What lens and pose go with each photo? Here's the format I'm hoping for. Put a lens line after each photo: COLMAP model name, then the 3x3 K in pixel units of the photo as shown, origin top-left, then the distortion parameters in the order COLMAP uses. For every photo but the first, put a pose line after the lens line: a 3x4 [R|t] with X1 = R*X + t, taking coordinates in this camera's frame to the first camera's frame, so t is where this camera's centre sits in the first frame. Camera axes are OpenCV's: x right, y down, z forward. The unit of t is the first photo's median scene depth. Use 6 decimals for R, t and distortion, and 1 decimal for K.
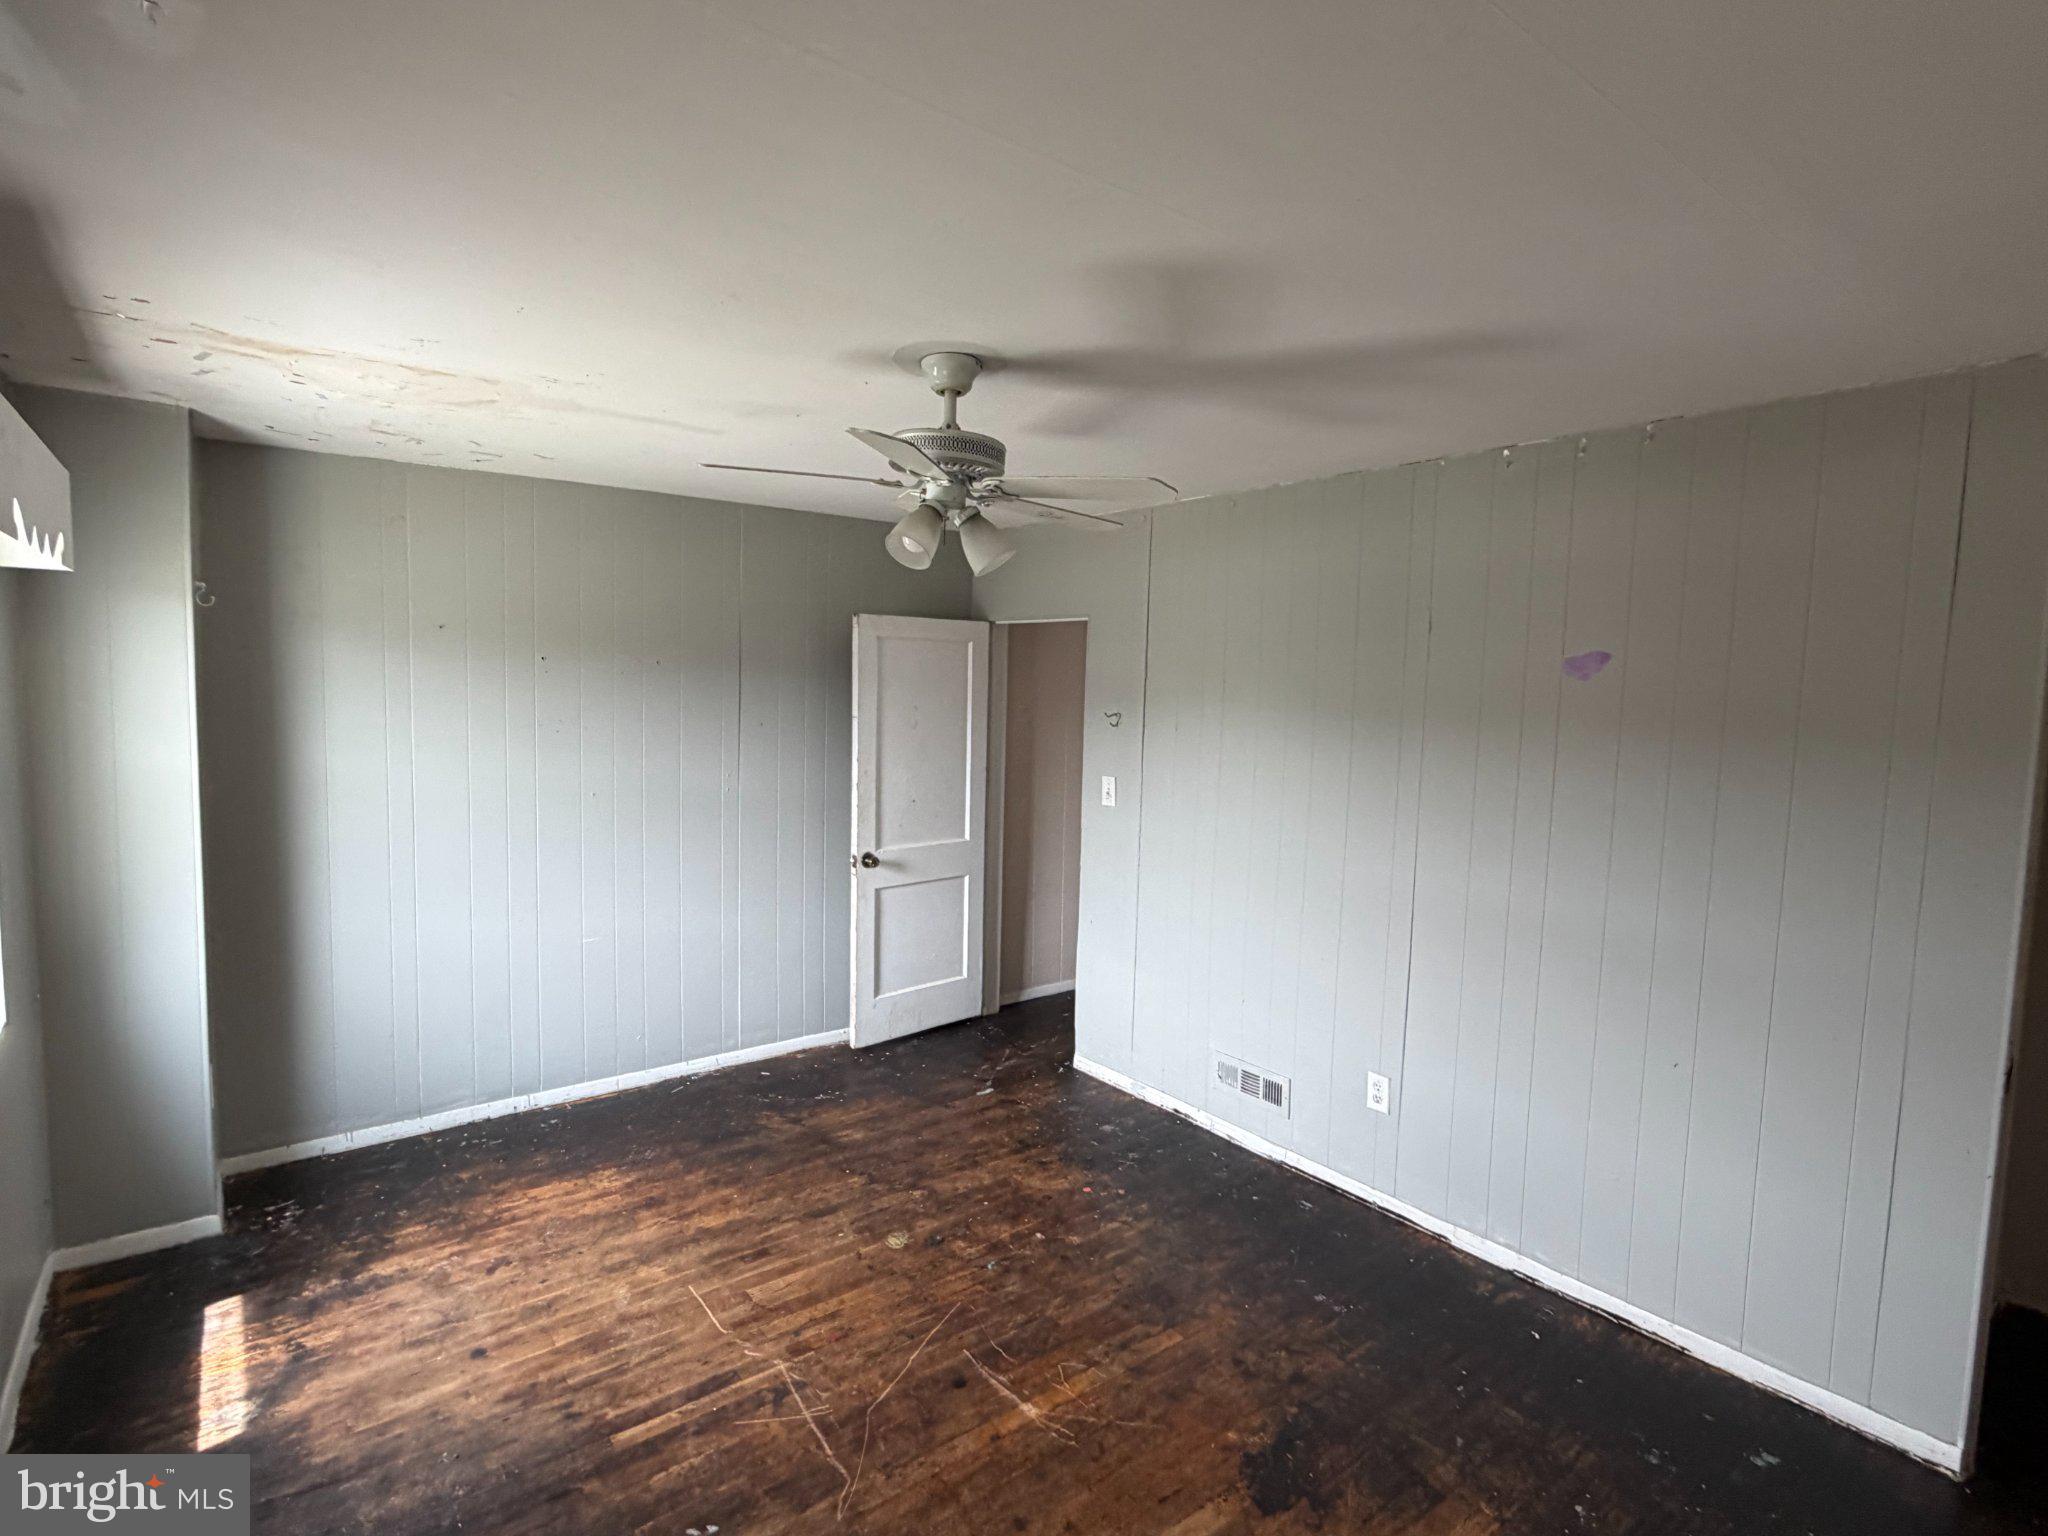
lens RADIAL K [[1016.7, 0, 1024.2], [0, 1016.7, 765.5], [0, 0, 1]] dist [0.000526, -0.000063]
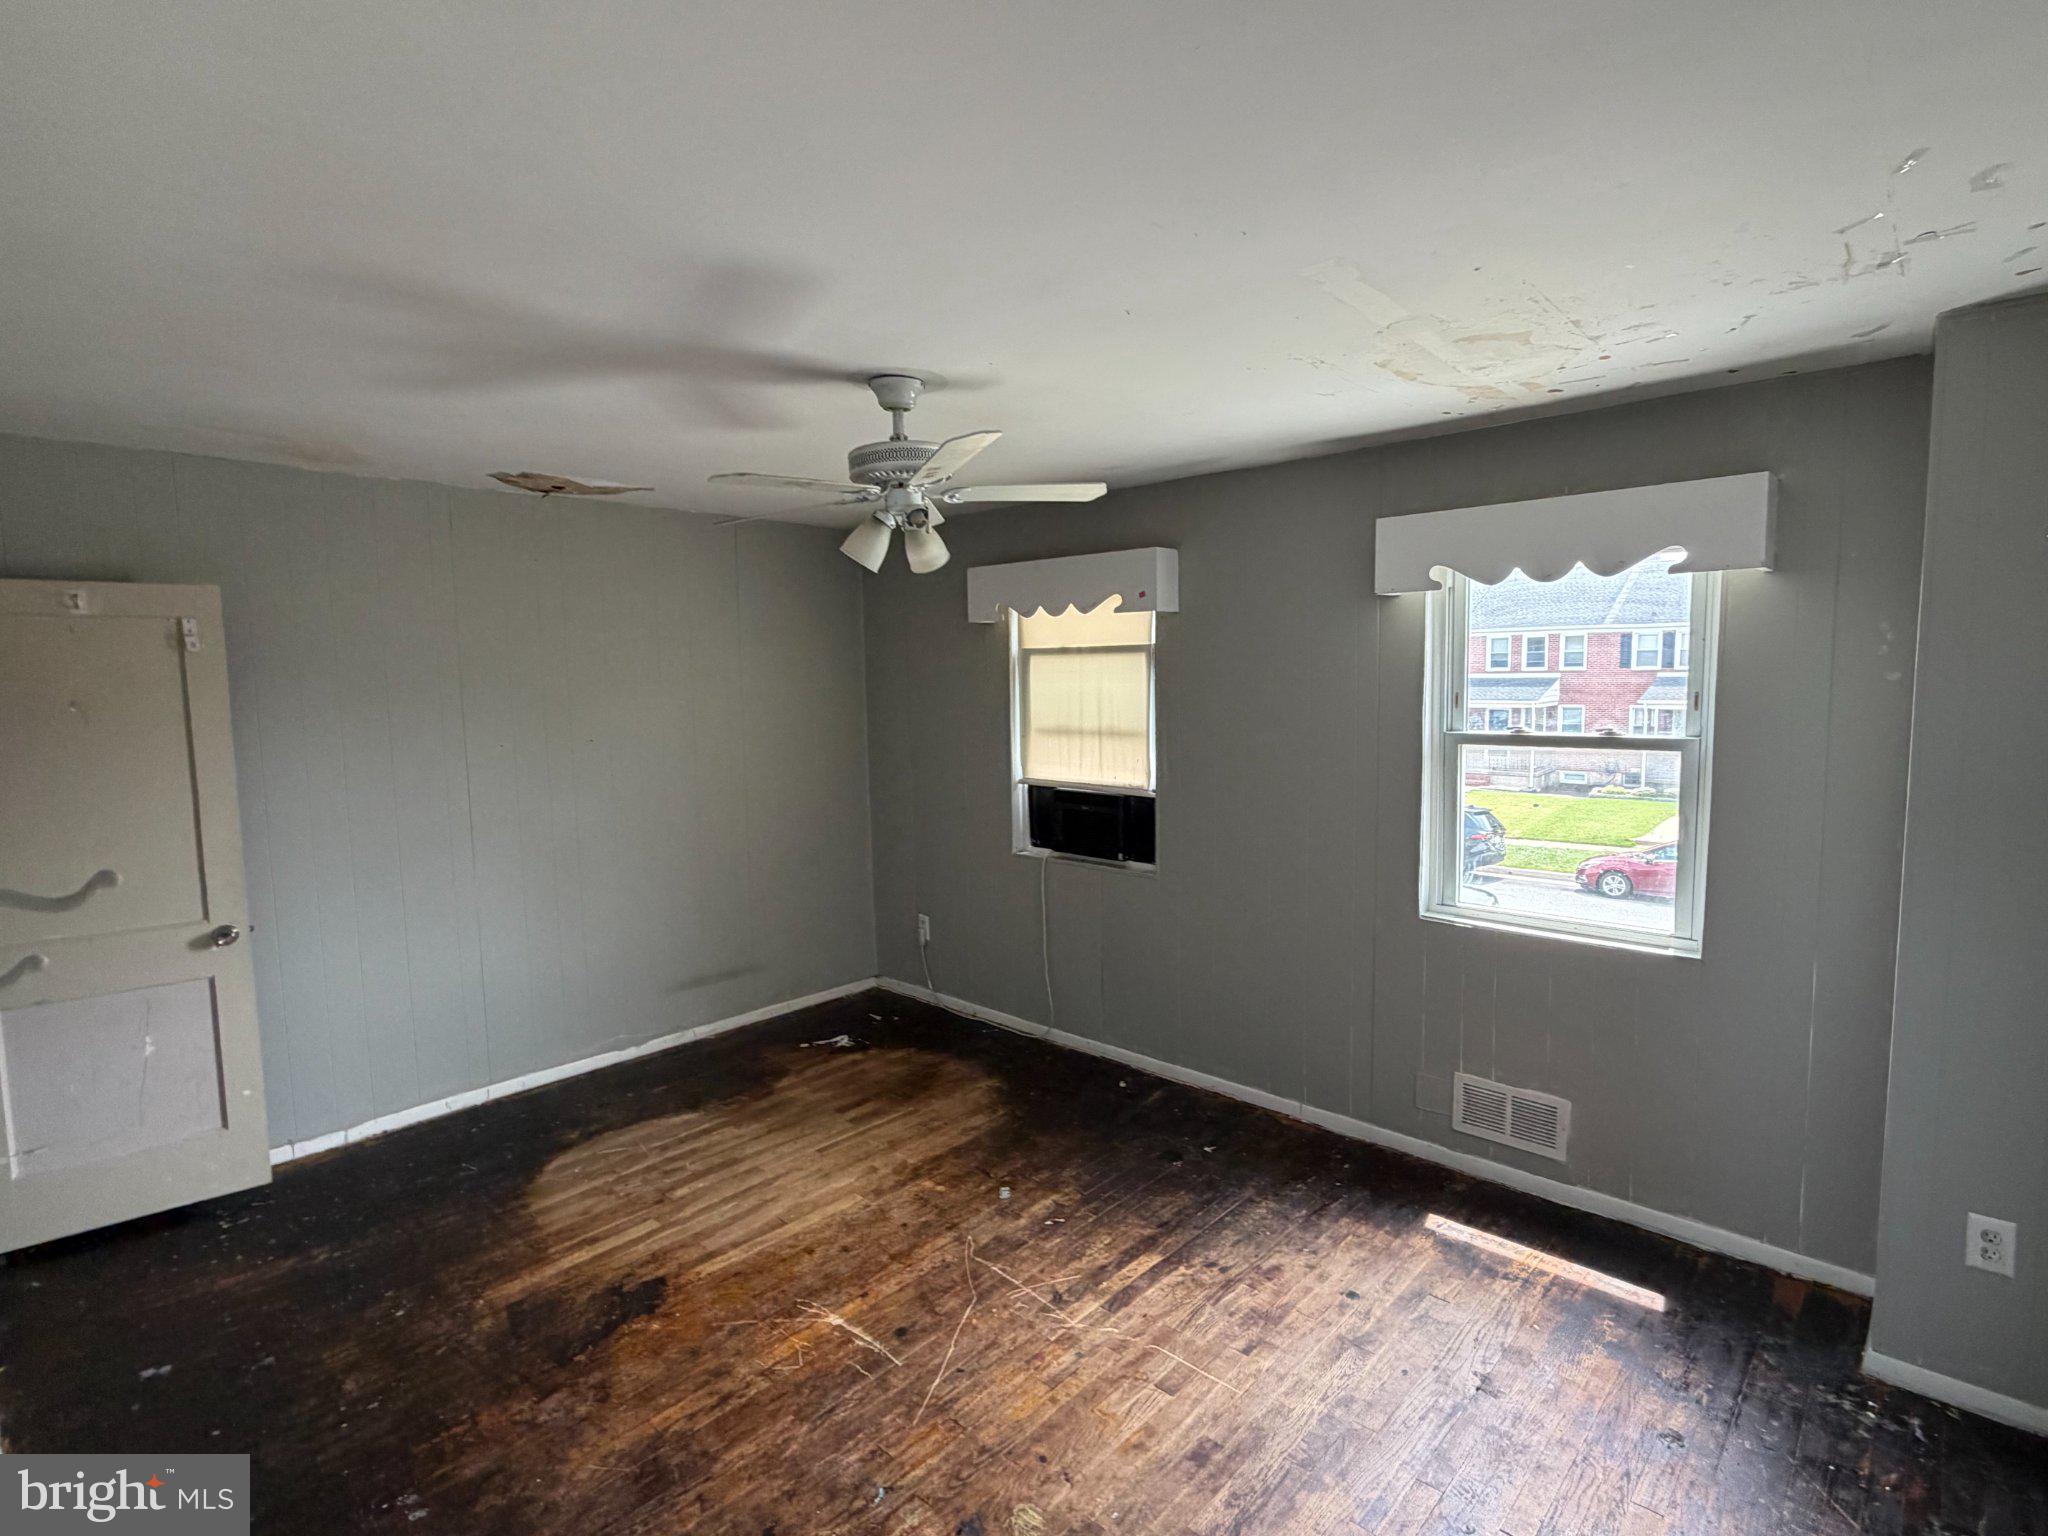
lens RADIAL K [[1016.7, 0, 1023.0], [0, 1016.7, 769.5], [0, 0, 1]] dist [0.000526, -0.000063]
pose [[-0.988568, 0.007560, -0.150586, -0.034247], [-0.018620, 0.984976, 0.171682, -0.151773], [0.149621, 0.172523, -0.973576, 1.934504]]
